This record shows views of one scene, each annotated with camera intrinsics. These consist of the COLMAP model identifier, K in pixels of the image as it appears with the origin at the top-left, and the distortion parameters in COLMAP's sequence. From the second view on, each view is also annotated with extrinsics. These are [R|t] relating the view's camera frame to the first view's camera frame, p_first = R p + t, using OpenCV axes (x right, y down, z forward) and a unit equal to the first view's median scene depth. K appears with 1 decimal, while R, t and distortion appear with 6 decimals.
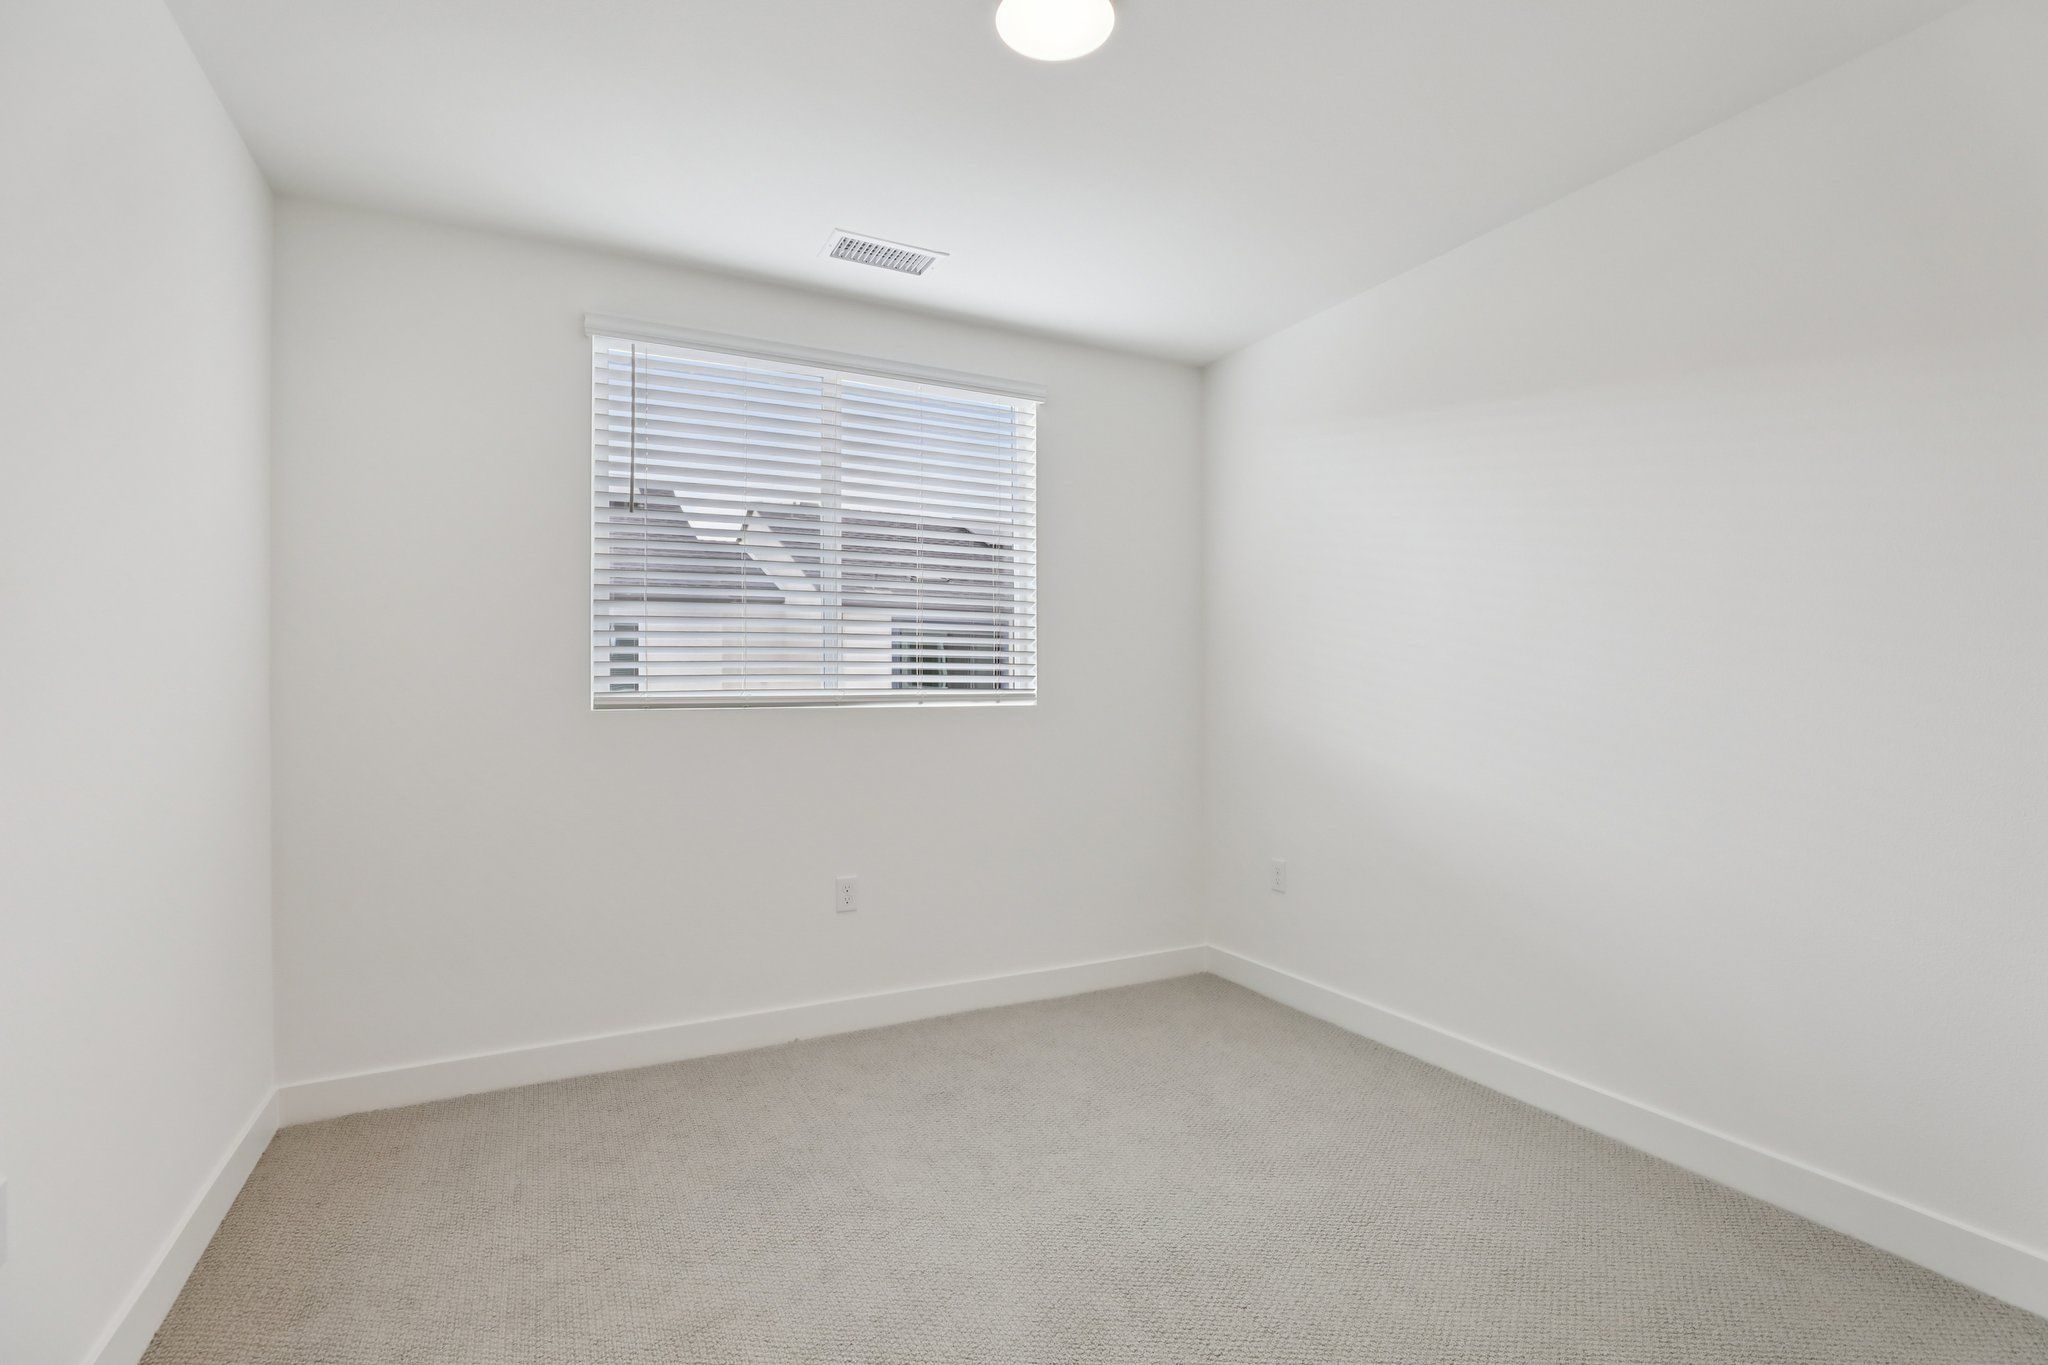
lens RADIAL K [[975.9, 0, 1024.0], [0, 975.9, 682.5], [0, 0, 1]] dist [-0.032128, -0.000019]
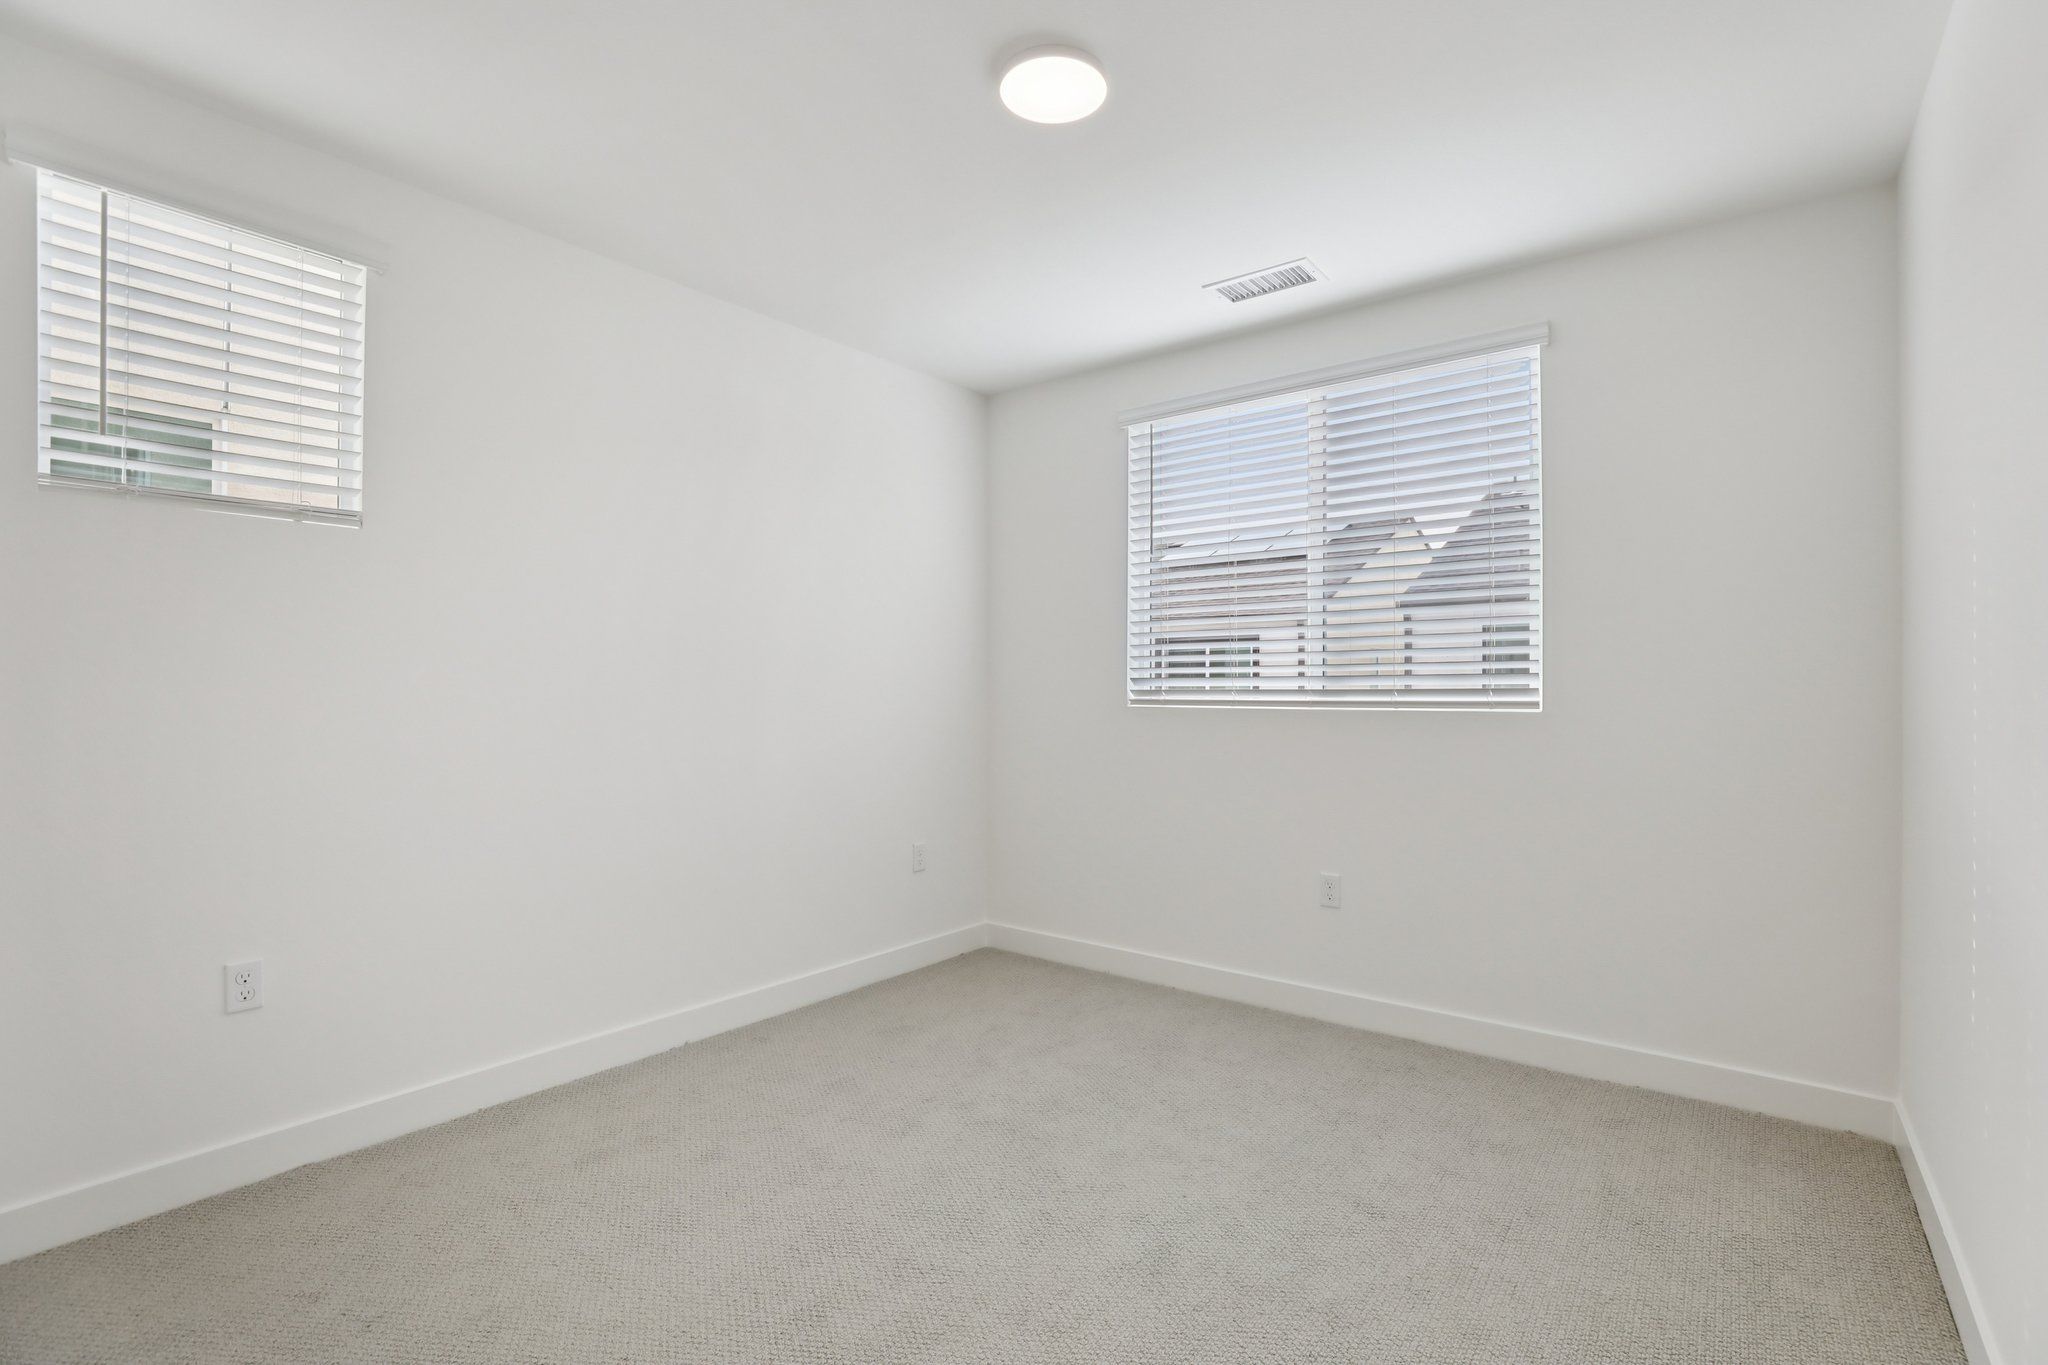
lens RADIAL K [[935.8, 0, 1037.2], [0, 935.8, 684.1], [0, 0, 1]] dist [-0.032610, 0.000102]
pose [[0.407664, 0.000535, -0.913132, 0.678840], [0.002764, 0.999995, 0.001820, -0.003347], [0.913128, -0.003266, 0.407661, 0.355335]]
